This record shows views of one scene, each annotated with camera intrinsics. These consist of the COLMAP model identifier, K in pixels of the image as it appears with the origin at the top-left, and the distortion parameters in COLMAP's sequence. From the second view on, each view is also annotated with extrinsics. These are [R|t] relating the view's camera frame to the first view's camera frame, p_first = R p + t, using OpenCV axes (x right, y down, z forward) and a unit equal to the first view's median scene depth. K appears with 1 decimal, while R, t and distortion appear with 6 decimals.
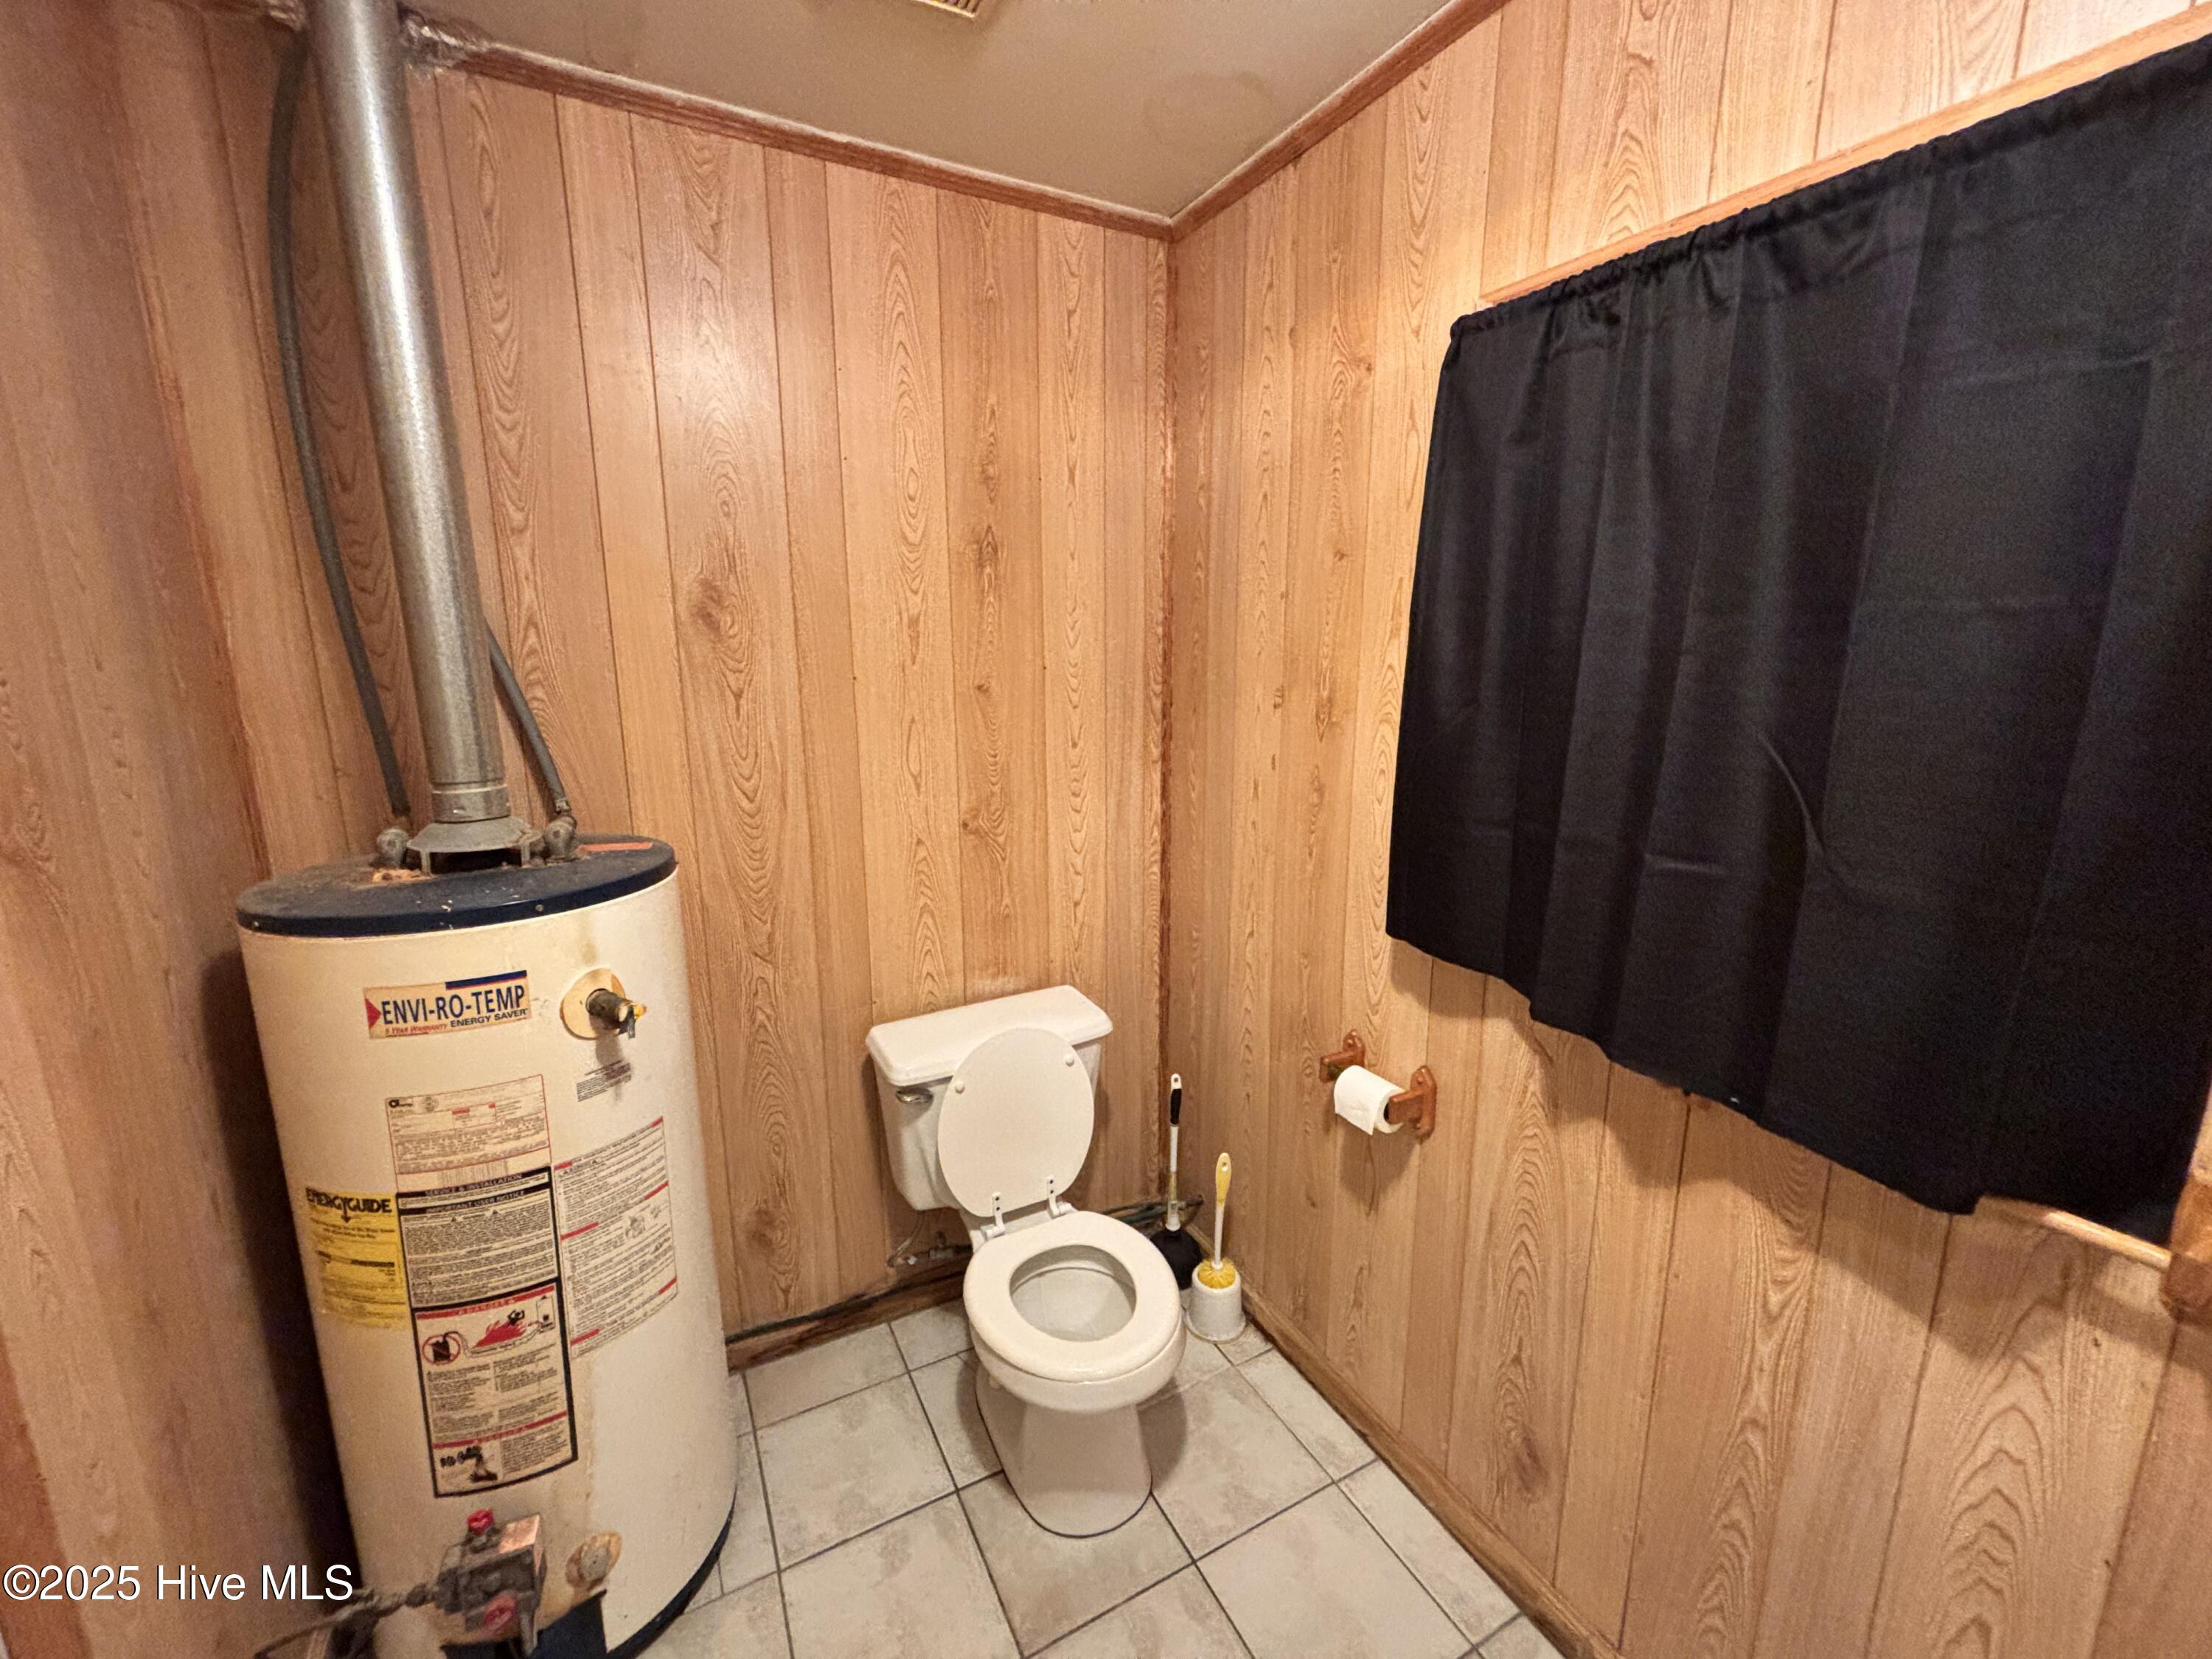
lens RADIAL K [[888.3, 0, 1108.6], [0, 888.3, 825.4], [0, 0, 1]] dist [-0.001240, -0.000525]
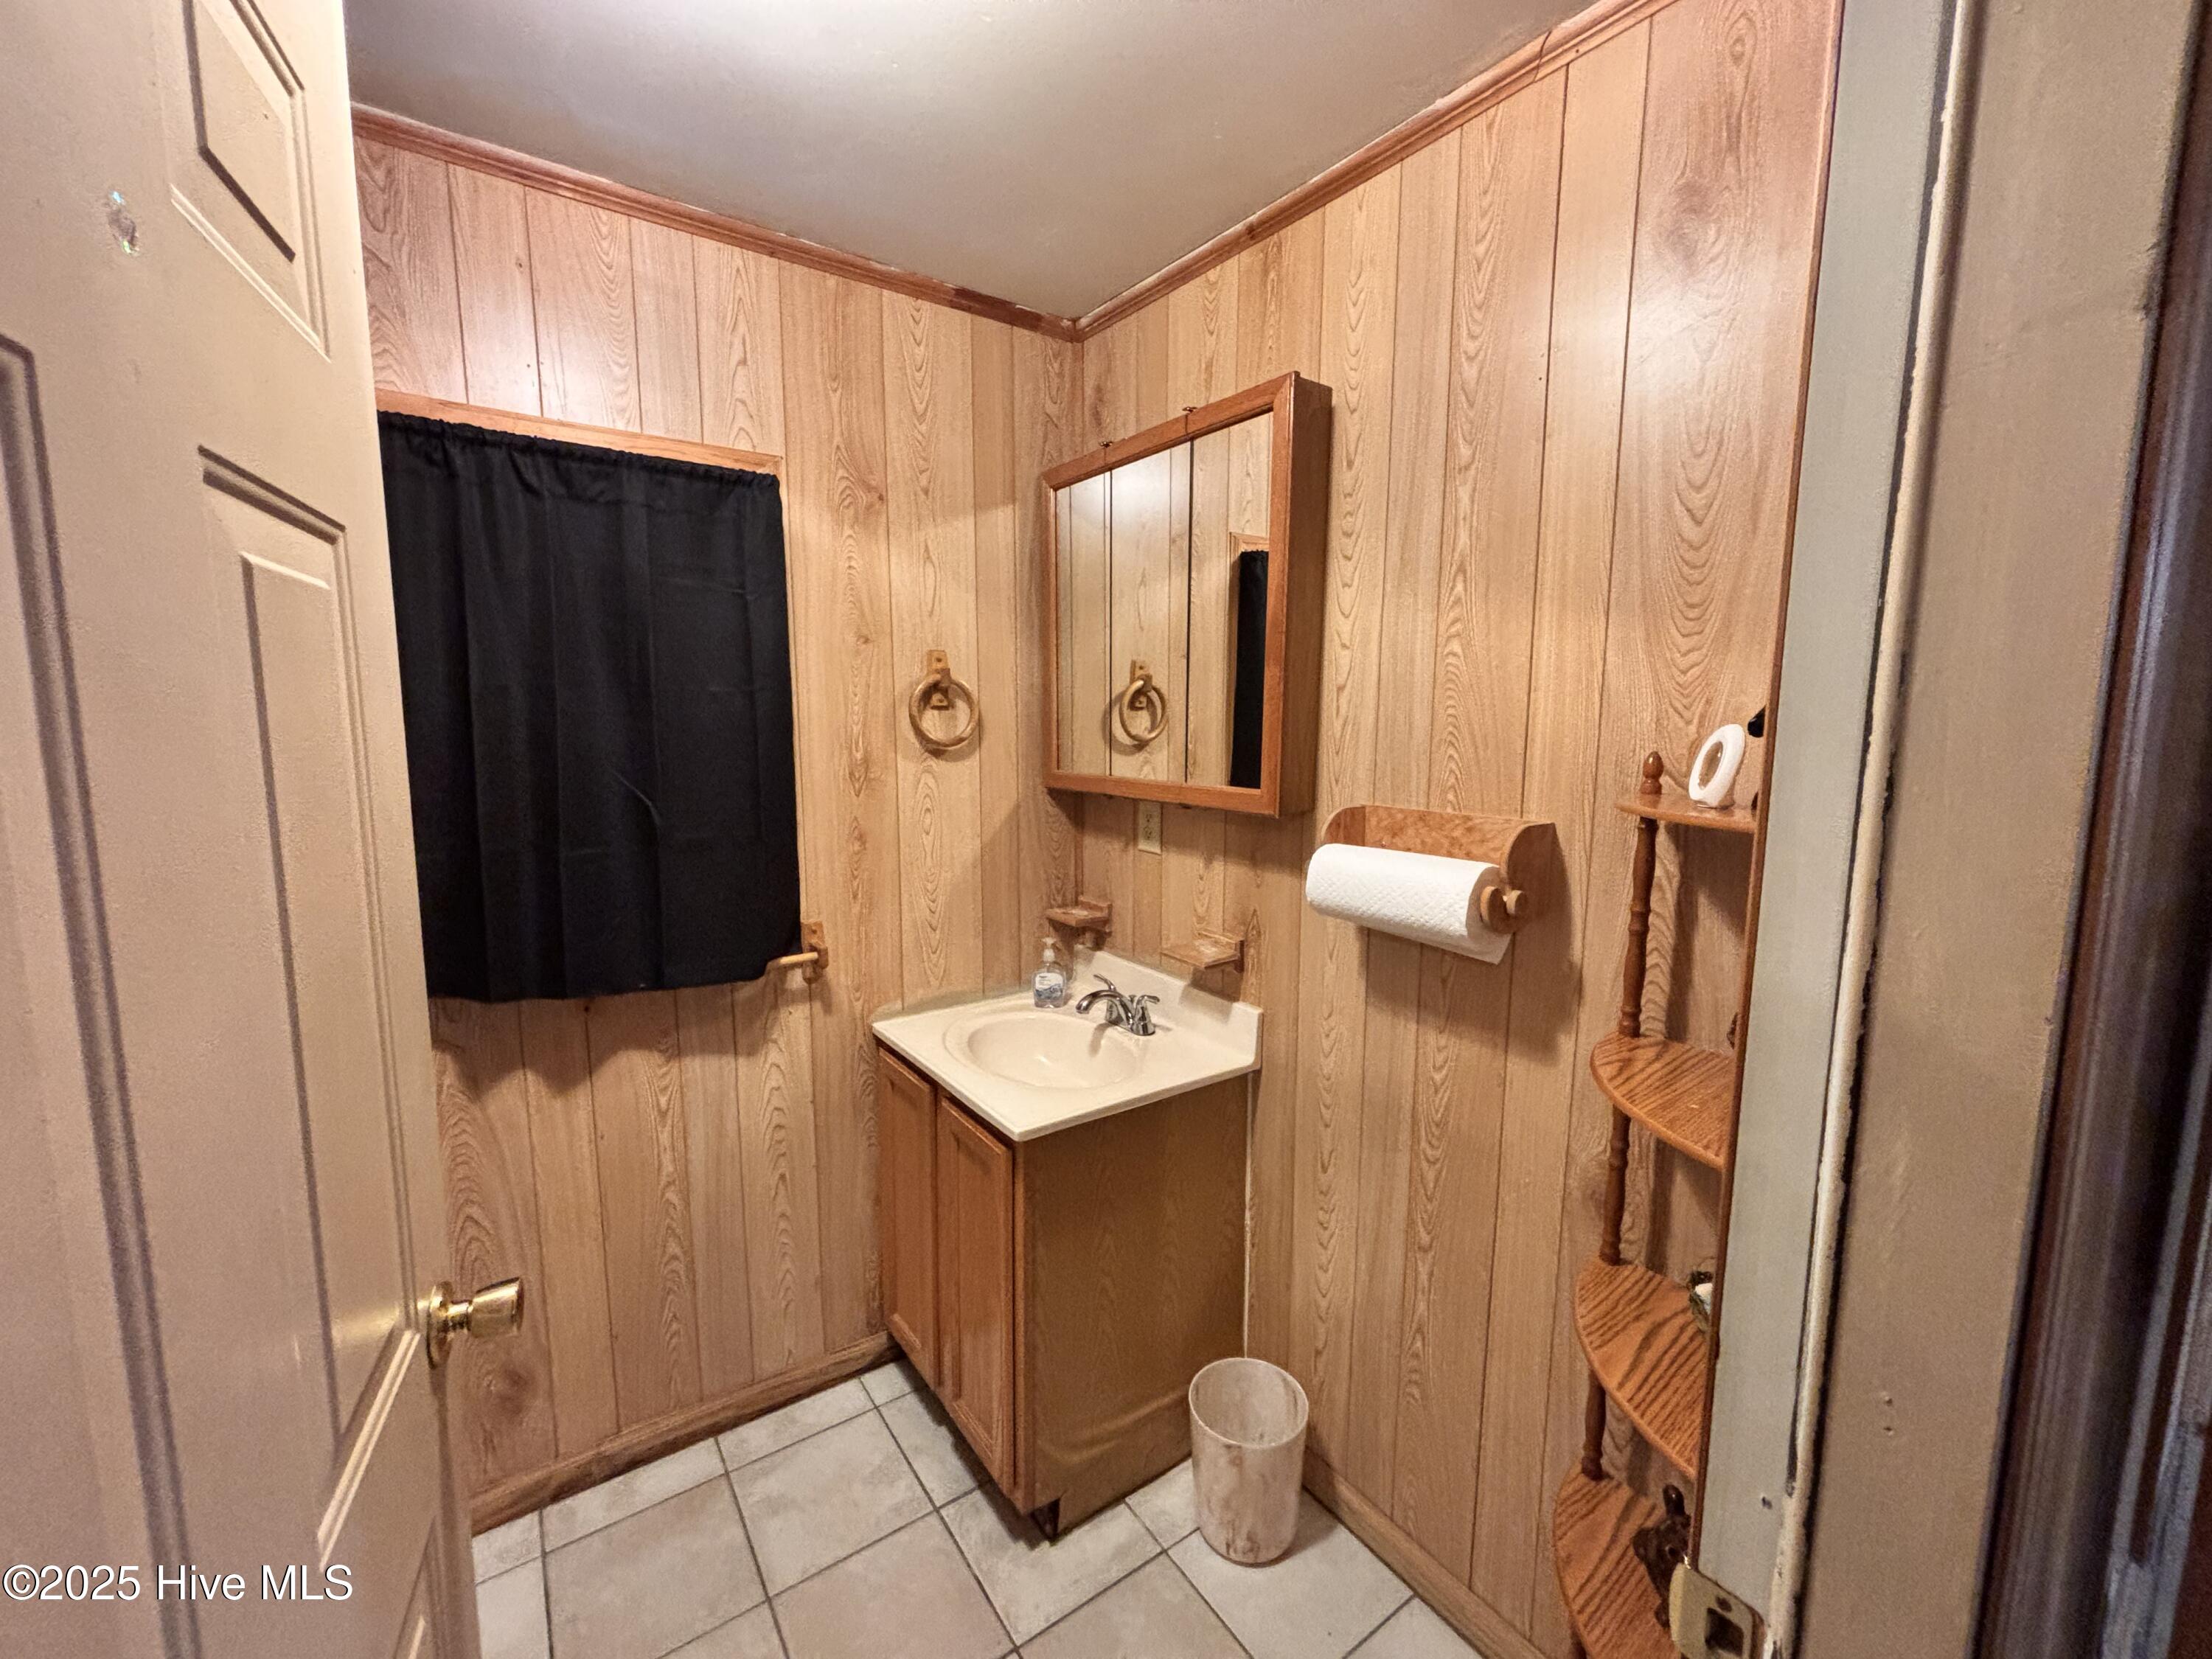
lens RADIAL K [[888.3, 0, 1106.7], [0, 888.3, 826.9], [0, 0, 1]] dist [-0.001240, -0.000525]
pose [[-0.121699, -0.121143, 0.985147, -0.983046], [0.186085, 0.972140, 0.142532, -0.046027], [-0.974967, 0.200667, -0.095766, 0.273415]]
